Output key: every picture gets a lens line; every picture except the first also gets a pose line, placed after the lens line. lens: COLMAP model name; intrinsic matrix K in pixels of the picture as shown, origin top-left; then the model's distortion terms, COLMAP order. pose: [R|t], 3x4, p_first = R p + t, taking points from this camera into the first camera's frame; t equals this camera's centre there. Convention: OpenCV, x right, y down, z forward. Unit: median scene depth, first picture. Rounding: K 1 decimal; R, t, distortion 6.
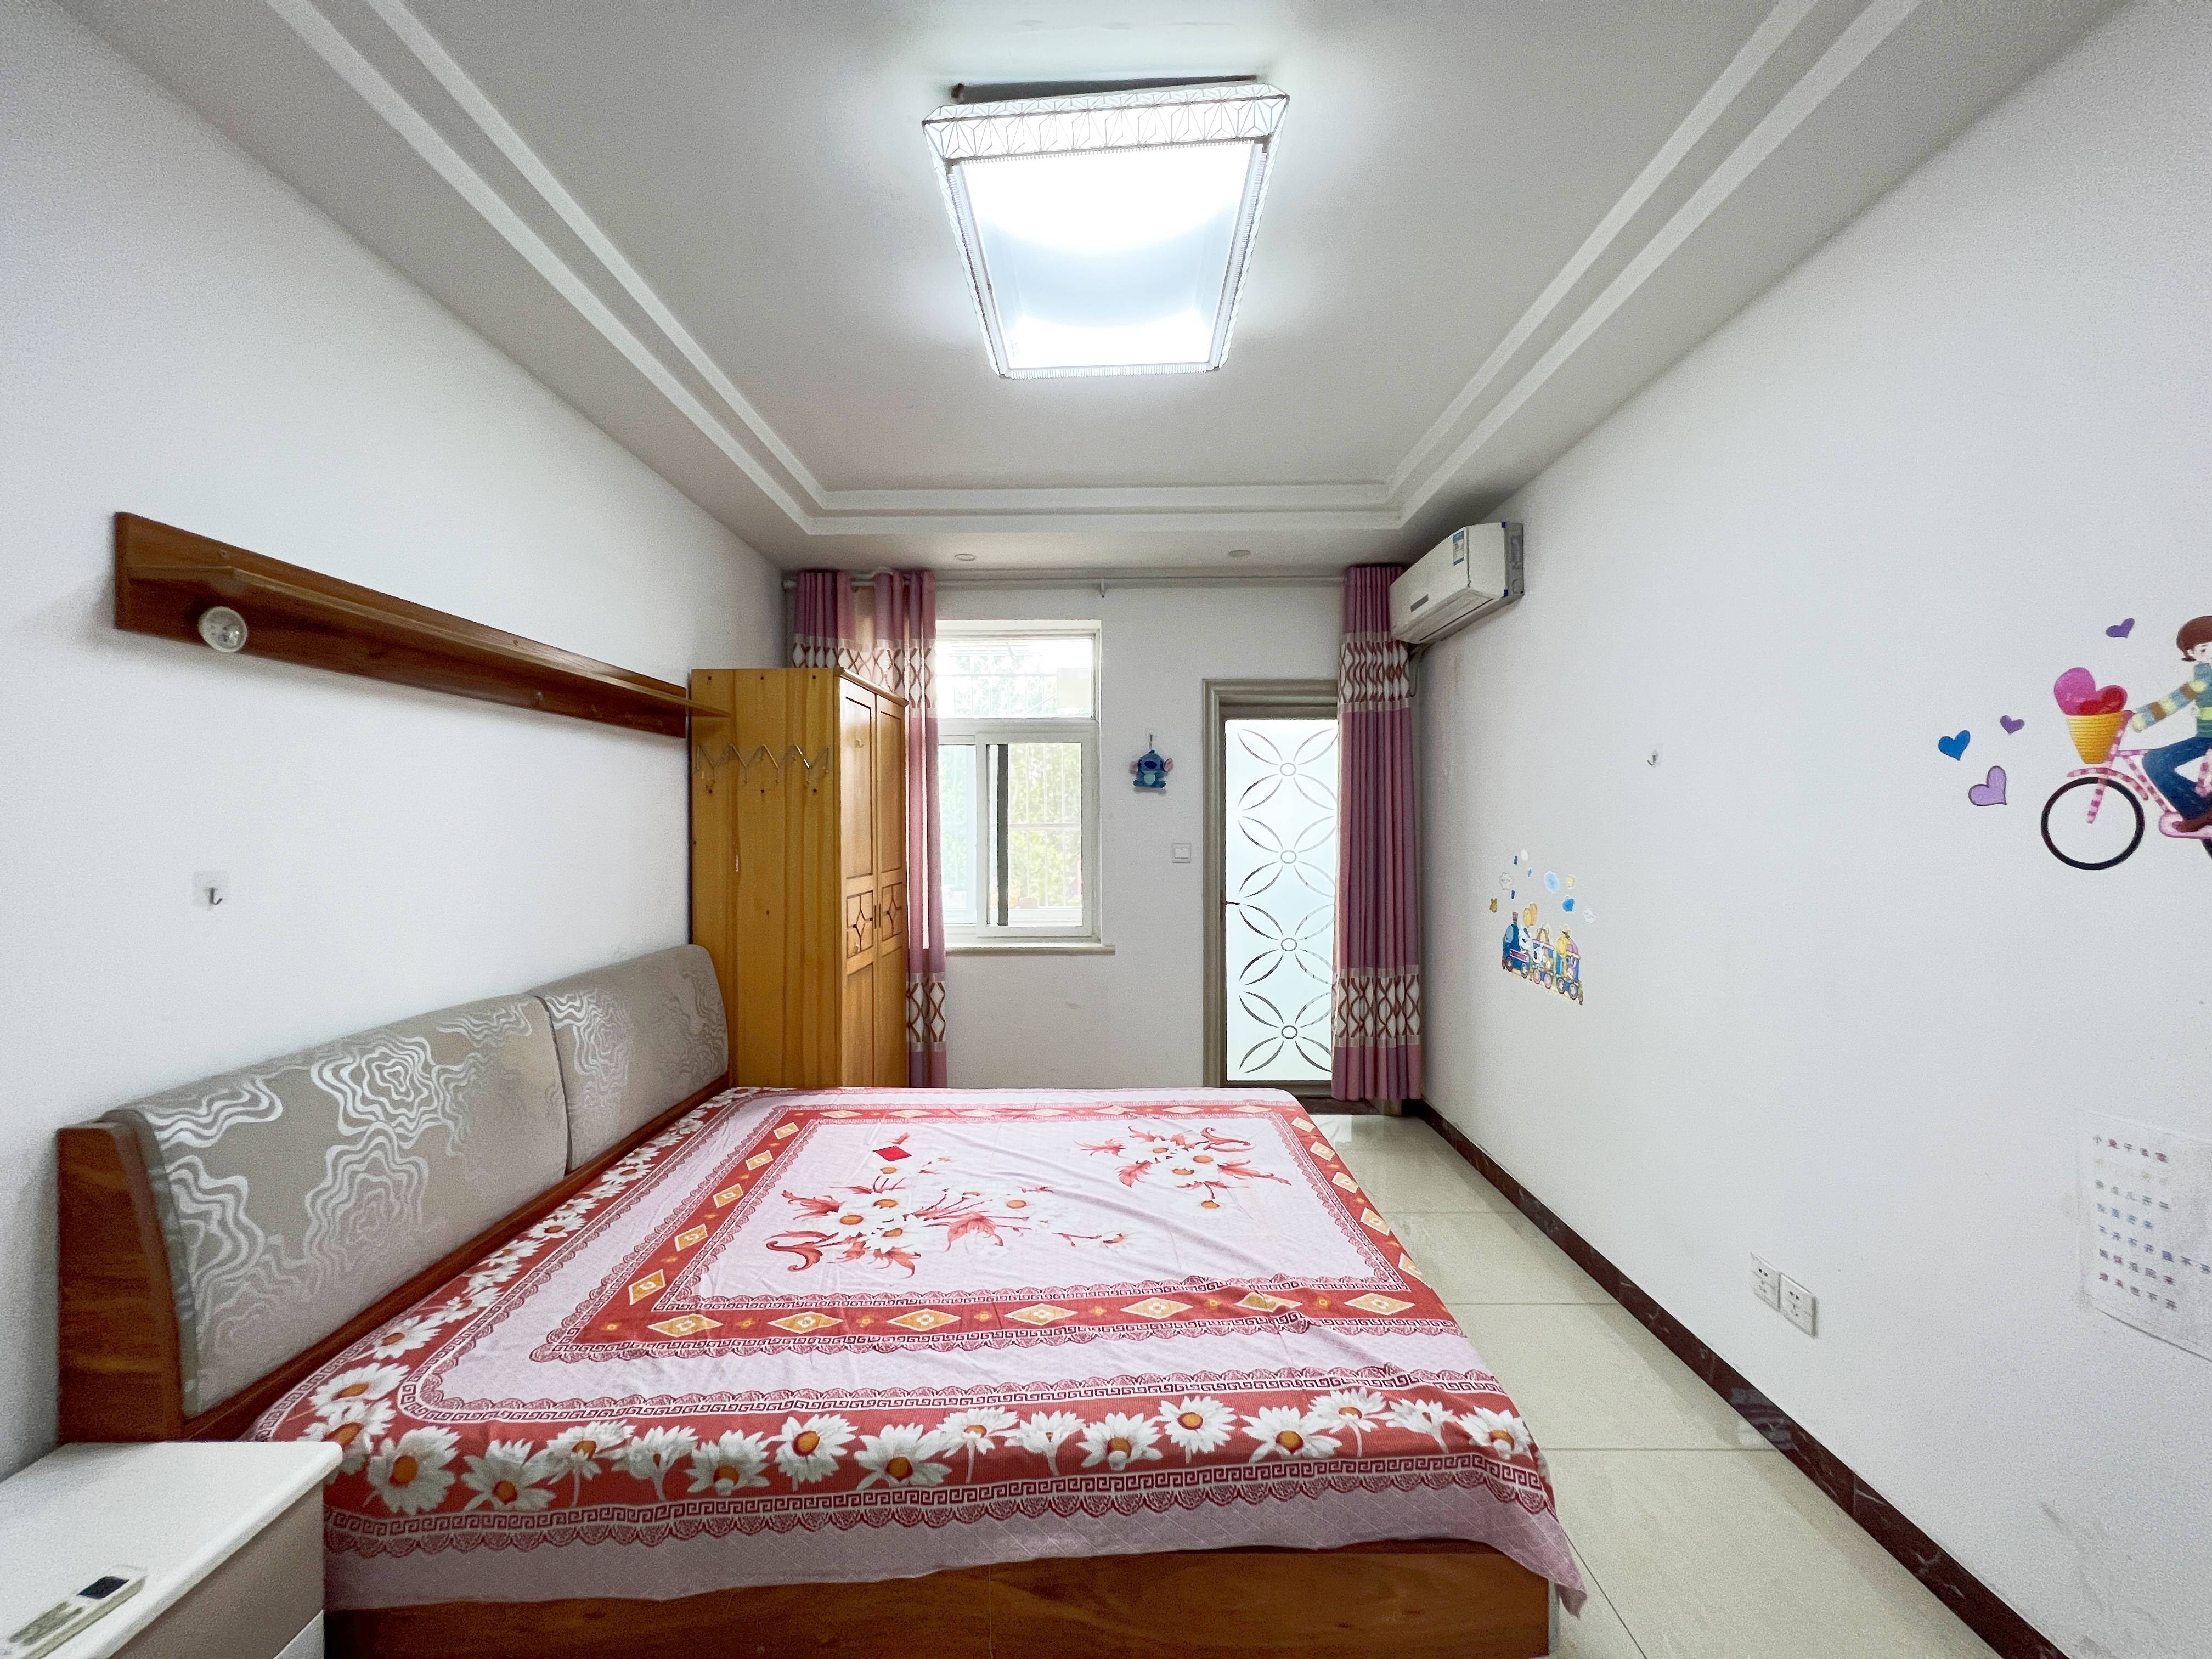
lens RADIAL K [[882.0, 0, 1109.2], [0, 882.0, 825.4], [0, 0, 1]] dist [0.003199, 0.000206]
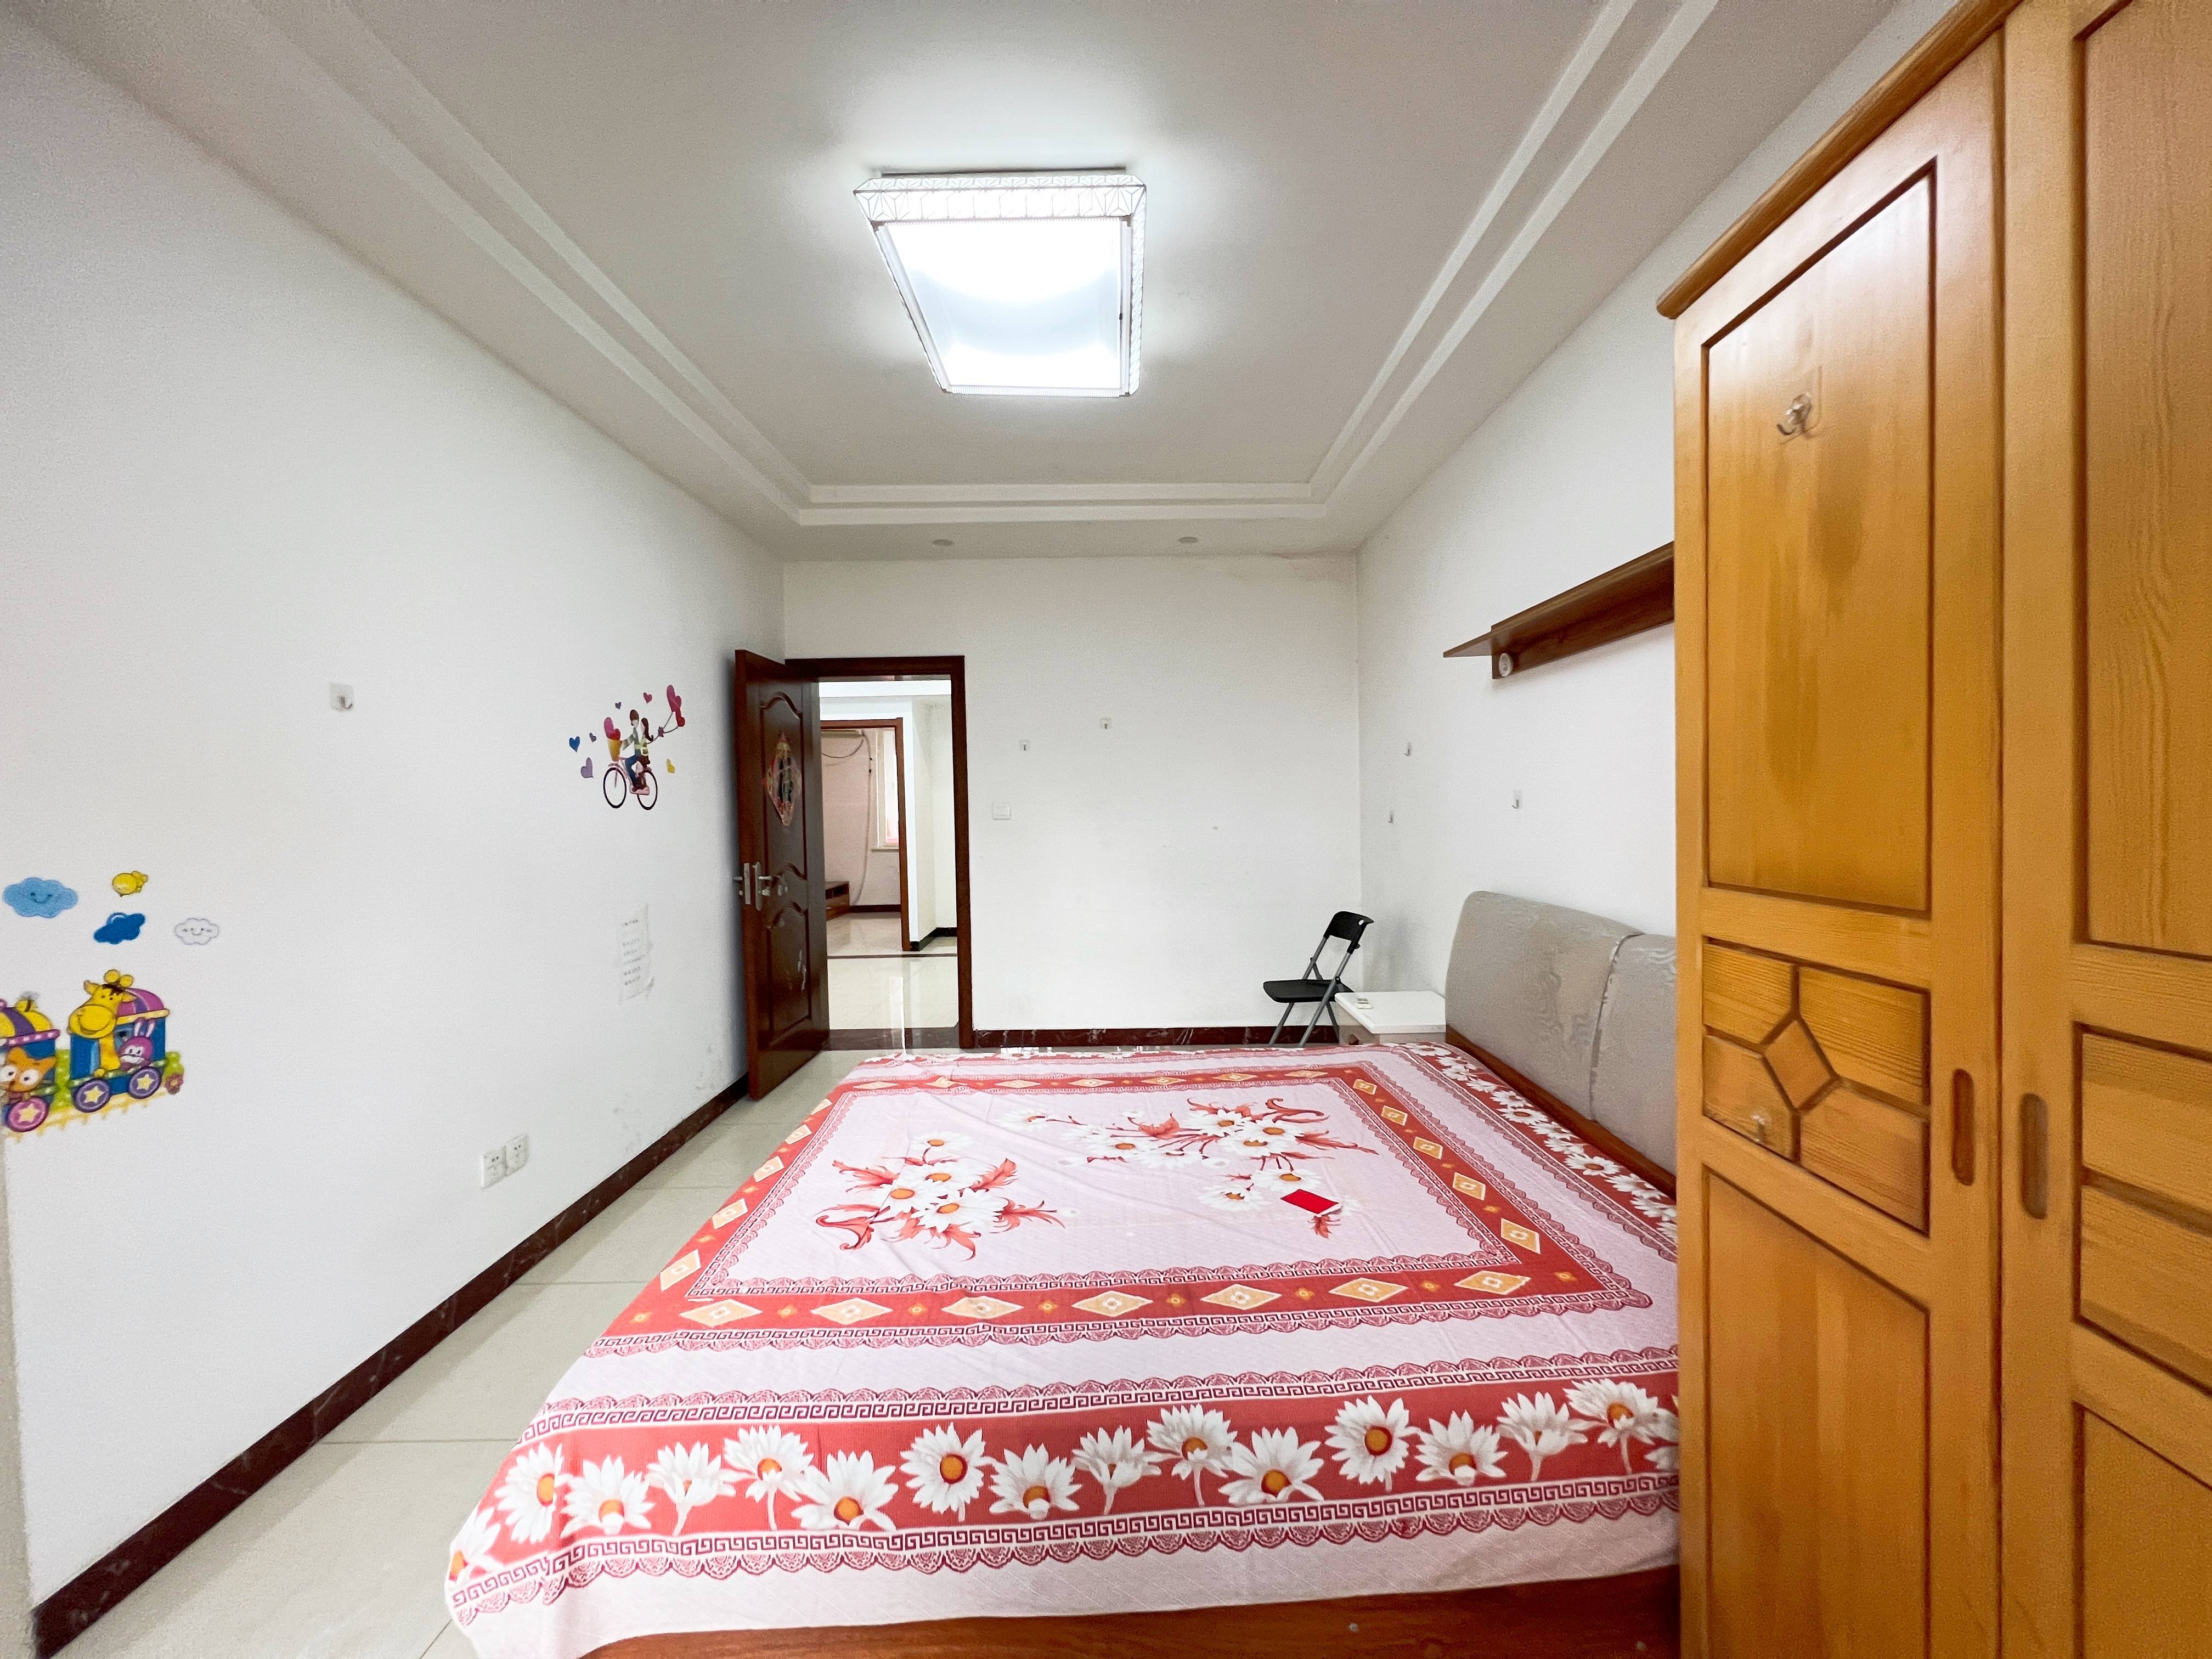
lens RADIAL K [[882.0, 0, 1109.1], [0, 882.0, 823.6], [0, 0, 1]] dist [0.003199, 0.000206]
pose [[-0.999700, 0.022473, 0.009748, -0.109795], [0.022738, 0.999352, 0.027907, 0.035245], [-0.009115, 0.028120, -0.999563, 2.085619]]
